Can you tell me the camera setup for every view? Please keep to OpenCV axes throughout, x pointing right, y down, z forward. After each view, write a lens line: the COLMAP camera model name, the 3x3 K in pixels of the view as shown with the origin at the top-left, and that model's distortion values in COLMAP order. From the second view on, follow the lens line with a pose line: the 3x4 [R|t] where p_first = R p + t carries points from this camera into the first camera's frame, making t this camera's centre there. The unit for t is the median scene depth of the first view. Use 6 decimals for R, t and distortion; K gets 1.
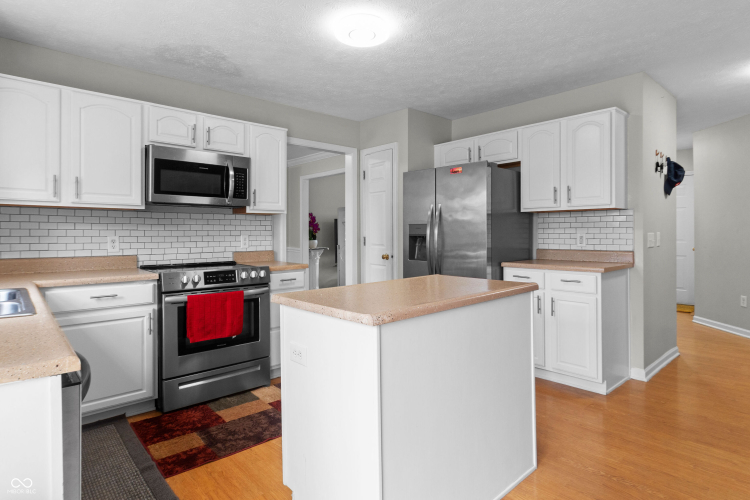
lens RADIAL K [[410.7, 0, 374.0], [0, 410.7, 231.1], [0, 0, 1]] dist [-0.000028, 0.000127]
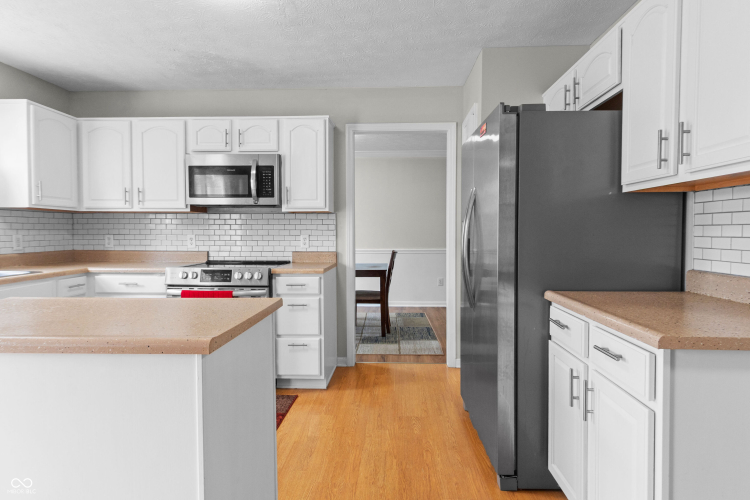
lens RADIAL K [[404.4, 0, 375.4], [0, 404.4, 242.4], [0, 0, 1]] dist [-0.001409, -0.000226]
pose [[0.712335, 0.022109, -0.701491, 0.547857], [-0.000508, 0.999520, 0.030986, -0.001855], [0.701840, -0.021716, 0.712004, 0.503951]]
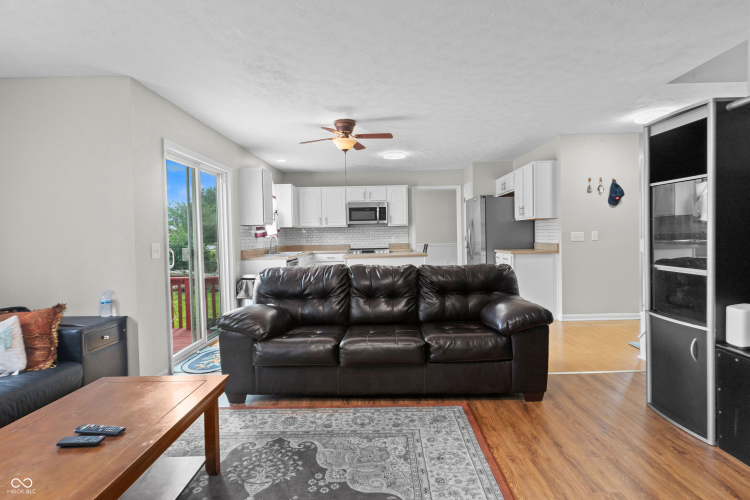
lens RADIAL K [[404.4, 0, 375.4], [0, 404.4, 242.4], [0, 0, 1]] dist [-0.001409, -0.000226]
pose [[0.744105, -0.000105, -0.668062, 1.187489], [0.021744, 0.999474, 0.024061, -0.010851], [0.667708, -0.032431, 0.743716, -0.740734]]
